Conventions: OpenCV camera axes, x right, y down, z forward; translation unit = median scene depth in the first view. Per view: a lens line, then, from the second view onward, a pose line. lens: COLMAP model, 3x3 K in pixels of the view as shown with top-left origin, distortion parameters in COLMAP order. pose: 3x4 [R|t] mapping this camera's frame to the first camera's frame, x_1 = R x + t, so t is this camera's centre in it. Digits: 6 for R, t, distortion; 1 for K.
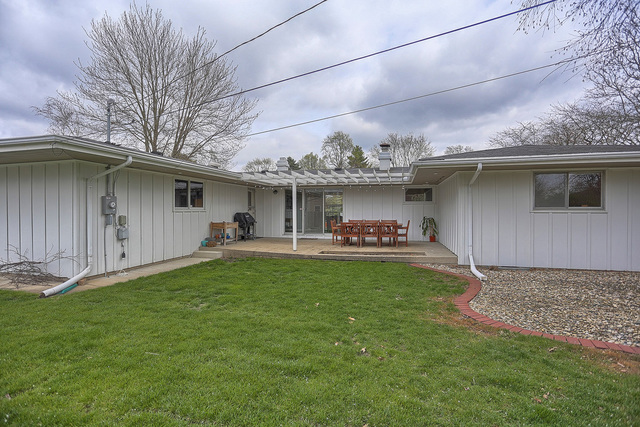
lens RADIAL K [[308.9, 0, 306.9], [0, 308.9, 212.8], [0, 0, 1]] dist [-0.065159, 0.030849]
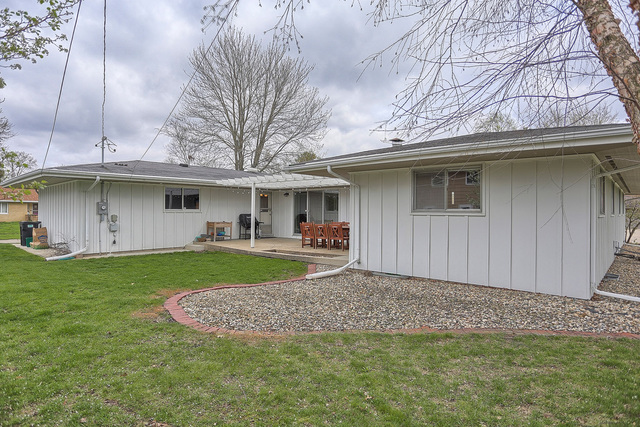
lens RADIAL K [[369.3, 0, 320.0], [0, 369.3, 213.5], [0, 0, 1]] dist [-0.001312, -0.000068]
pose [[0.879525, 0.005986, -0.475816, 0.982762], [-0.008073, 0.999965, -0.002342, -0.001836], [0.475785, 0.005902, 0.879542, -0.084882]]
